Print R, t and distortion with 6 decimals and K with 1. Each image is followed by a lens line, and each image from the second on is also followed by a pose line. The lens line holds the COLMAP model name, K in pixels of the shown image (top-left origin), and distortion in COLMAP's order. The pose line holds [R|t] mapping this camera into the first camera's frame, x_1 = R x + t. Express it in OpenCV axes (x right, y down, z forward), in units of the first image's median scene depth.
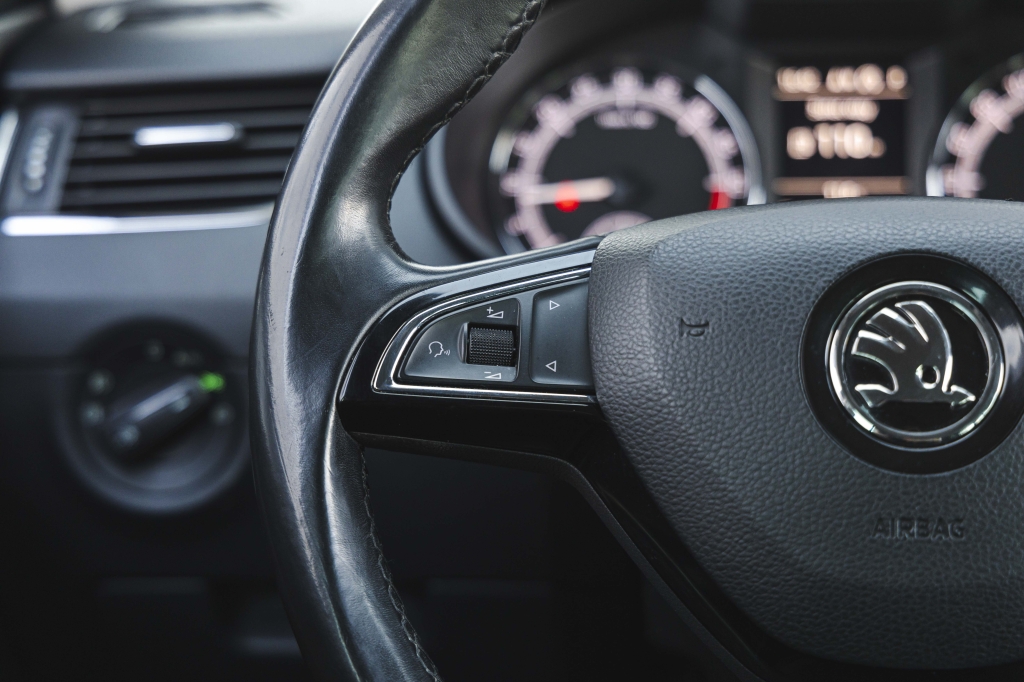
lens RADIAL K [[1980.5, 0, 512.0], [0, 1980.5, 341.0], [0, 0, 1]] dist [0.072641, 0.060587]
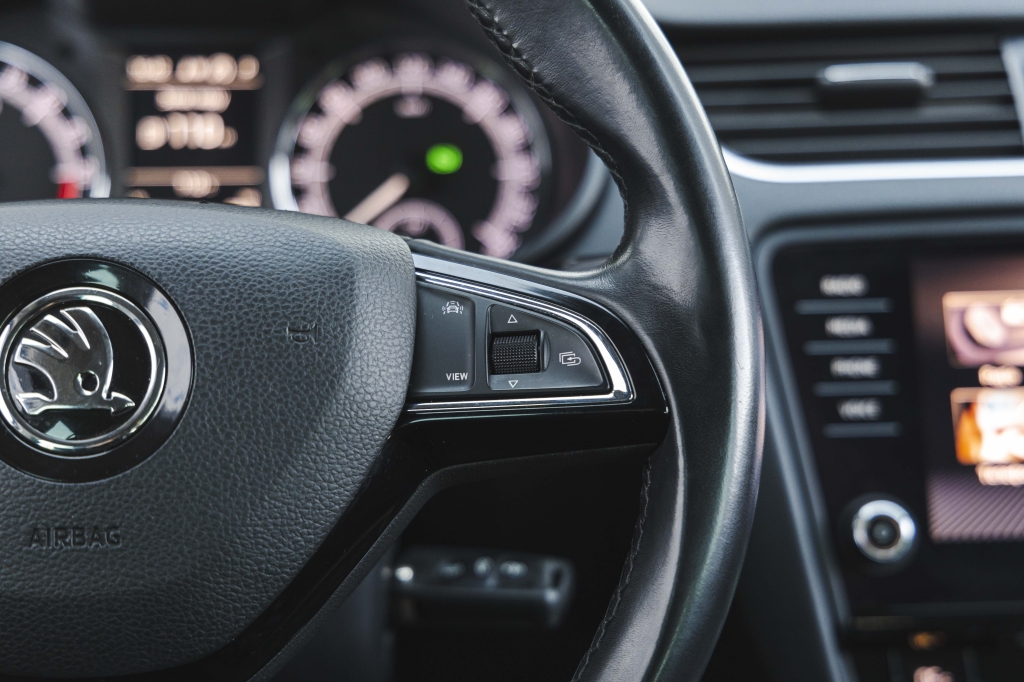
lens RADIAL K [[1980.5, 0, 512.0], [0, 1980.5, 341.0], [0, 0, 1]] dist [0.072641, 0.060587]
pose [[0.990637, -0.019117, 0.135175, 0.286784], [0.016589, 0.999666, 0.019804, -0.019529], [-0.135509, -0.017377, 0.990624, -0.010695]]
